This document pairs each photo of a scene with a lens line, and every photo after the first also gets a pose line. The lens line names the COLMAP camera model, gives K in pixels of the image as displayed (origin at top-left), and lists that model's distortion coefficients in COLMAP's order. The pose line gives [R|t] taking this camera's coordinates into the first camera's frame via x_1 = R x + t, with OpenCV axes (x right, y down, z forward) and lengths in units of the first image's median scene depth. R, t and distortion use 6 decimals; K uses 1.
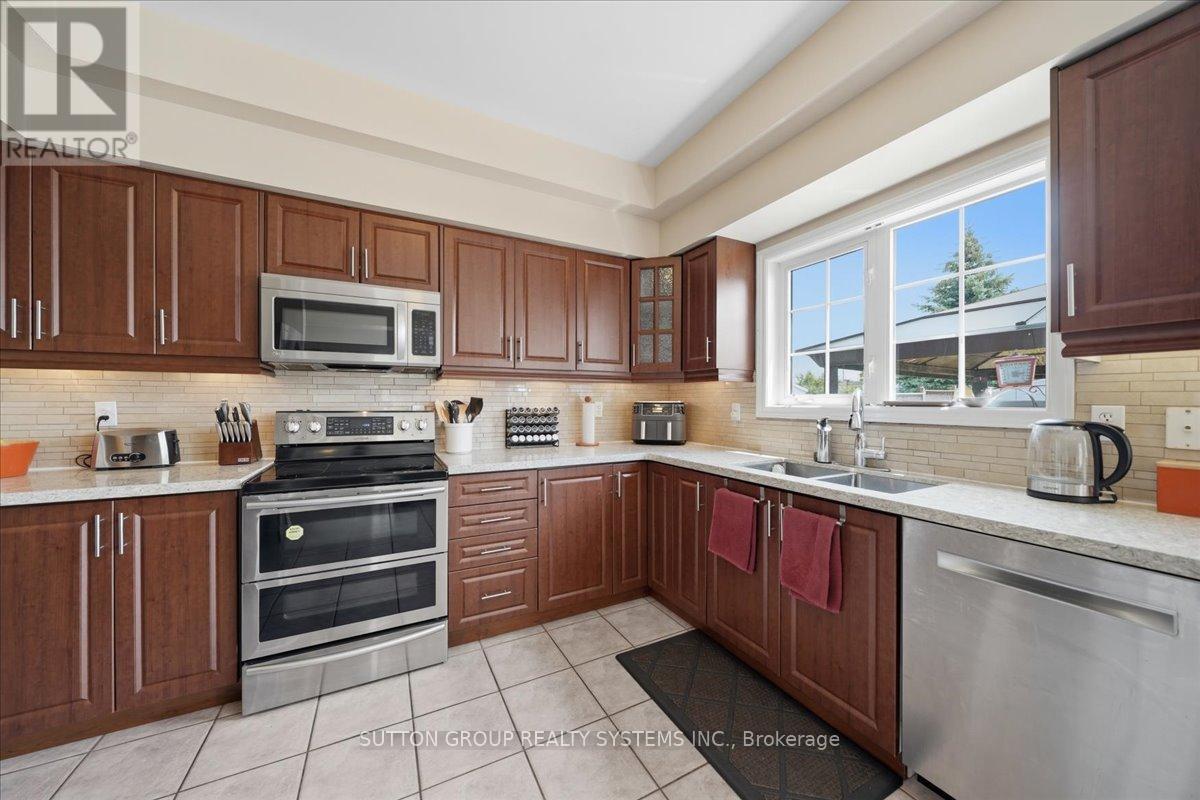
lens RADIAL K [[409.5, 0, 574.8], [0, 409.5, 402.3], [0, 0, 1]] dist [0.010603, -0.000017]
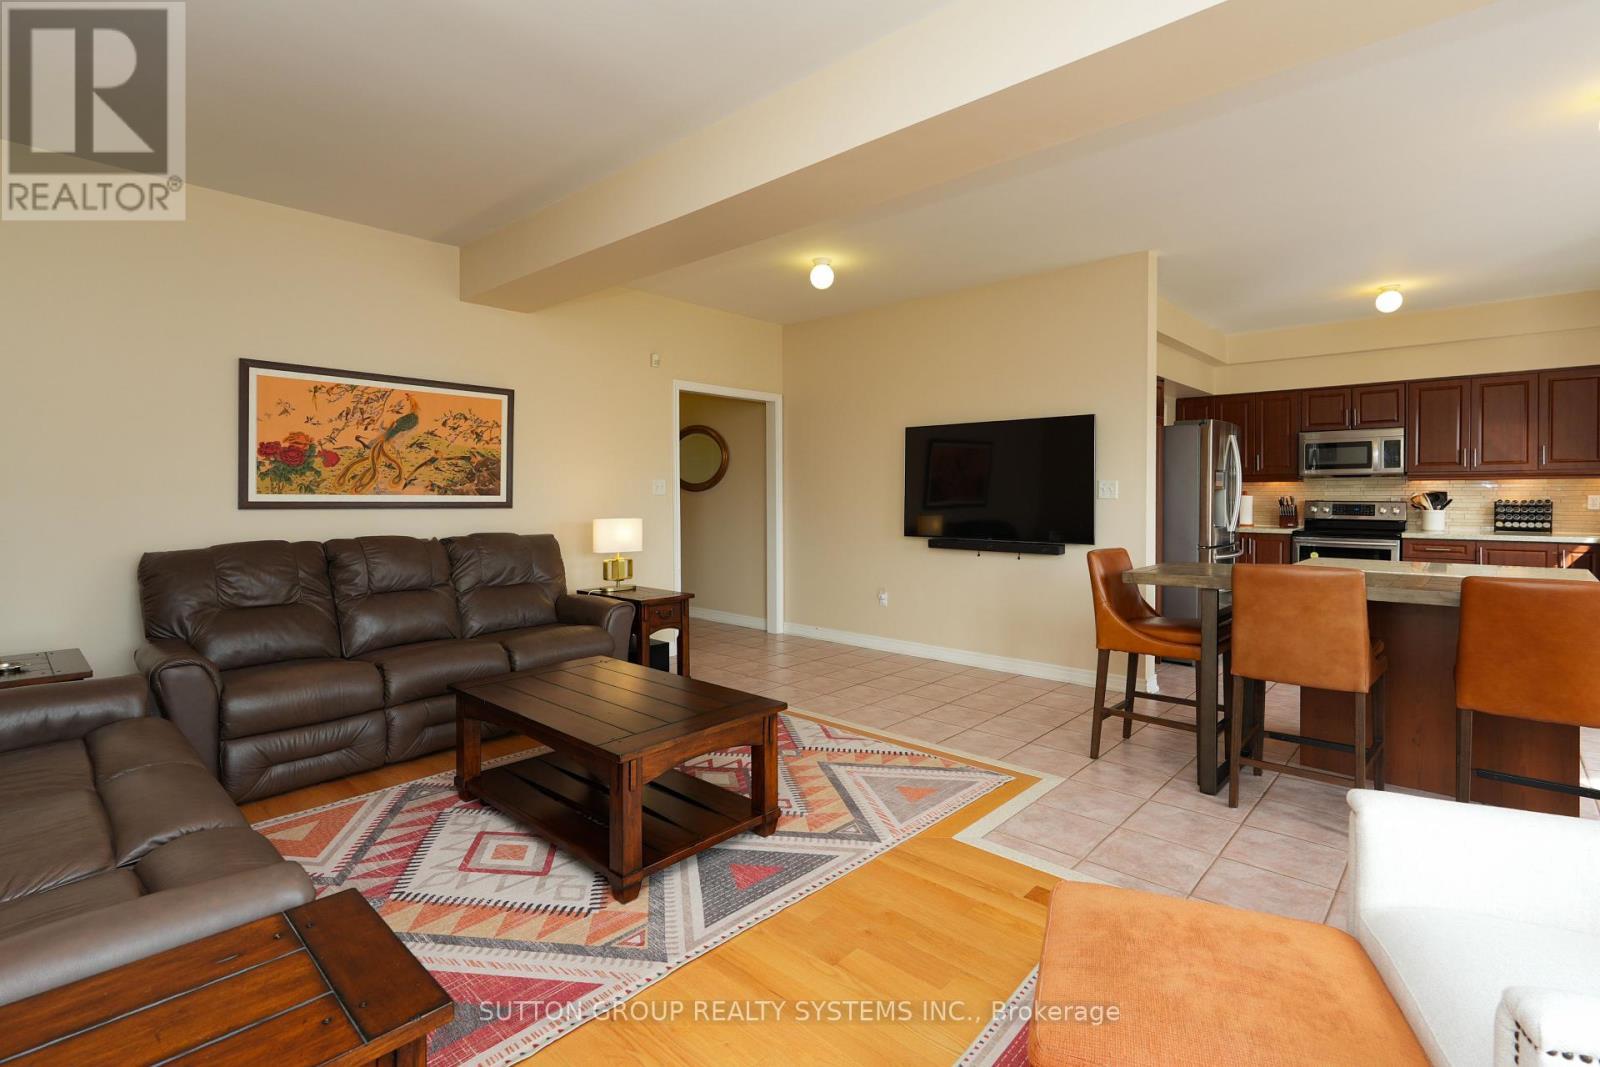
lens RADIAL K [[752.9, 0, 797.6], [0, 752.9, 506.1], [0, 0, 1]] dist [-0.011886, 0.000144]
pose [[0.349647, 0.006647, -0.936858, 1.520849], [-0.005443, 0.999972, 0.005063, 0.036828], [0.936866, 0.003329, 0.349673, -2.161206]]
